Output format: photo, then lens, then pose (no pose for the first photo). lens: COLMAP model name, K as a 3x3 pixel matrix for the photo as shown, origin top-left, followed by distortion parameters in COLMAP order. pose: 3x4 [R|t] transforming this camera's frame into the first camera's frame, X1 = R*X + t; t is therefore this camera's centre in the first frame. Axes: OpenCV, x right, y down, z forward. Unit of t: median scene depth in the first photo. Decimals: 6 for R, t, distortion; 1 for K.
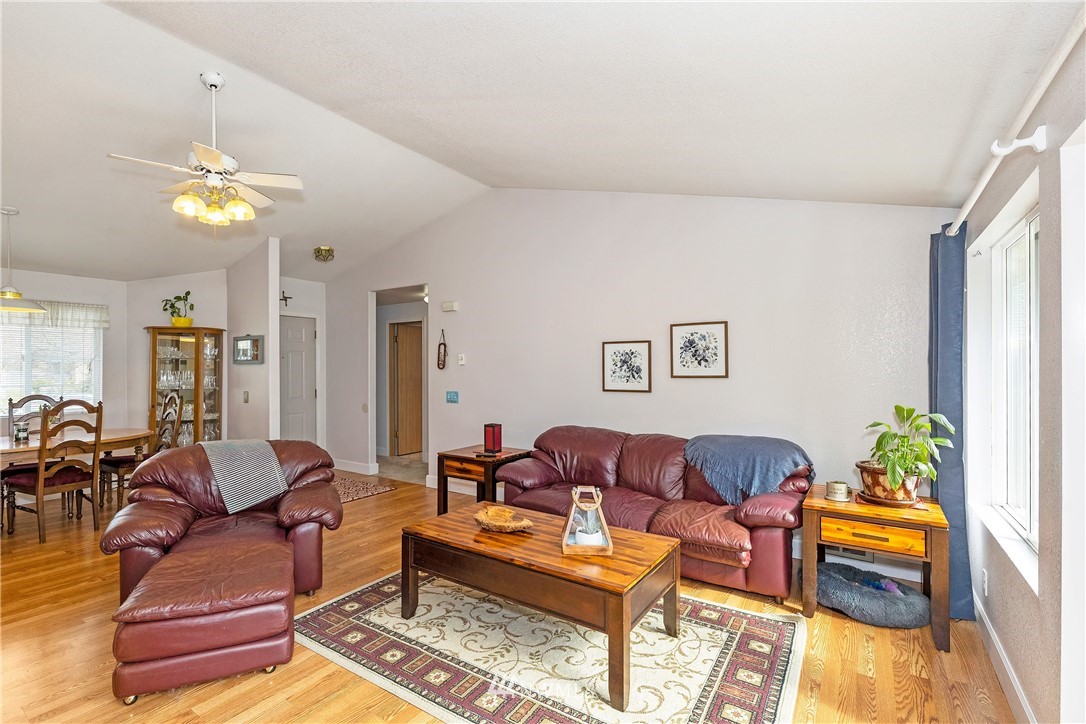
lens RADIAL K [[498.2, 0, 540.9], [0, 498.2, 369.1], [0, 0, 1]] dist [0.004719, 0.000310]
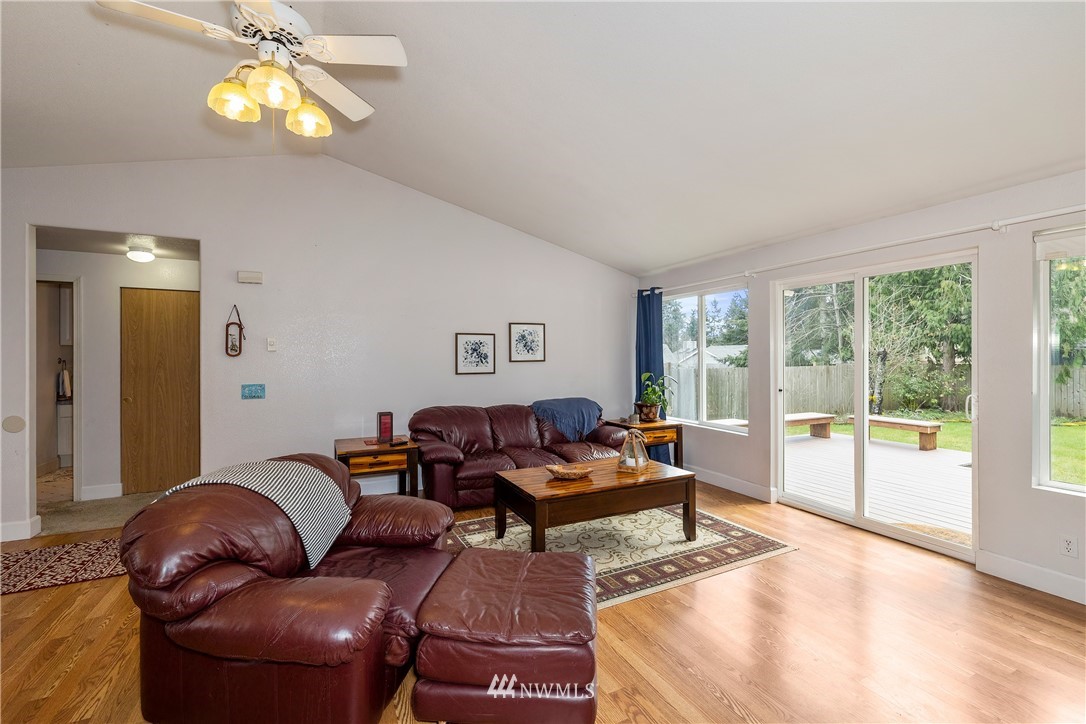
lens RADIAL K [[444.9, 0, 540.3], [0, 444.9, 355.0], [0, 0, 1]] dist [-0.002179, -0.000096]
pose [[0.500247, 0.002559, 0.865879, -0.716272], [0.005145, 0.999969, -0.005928, 0.005698], [-0.865868, 0.007420, 0.500218, 0.312724]]
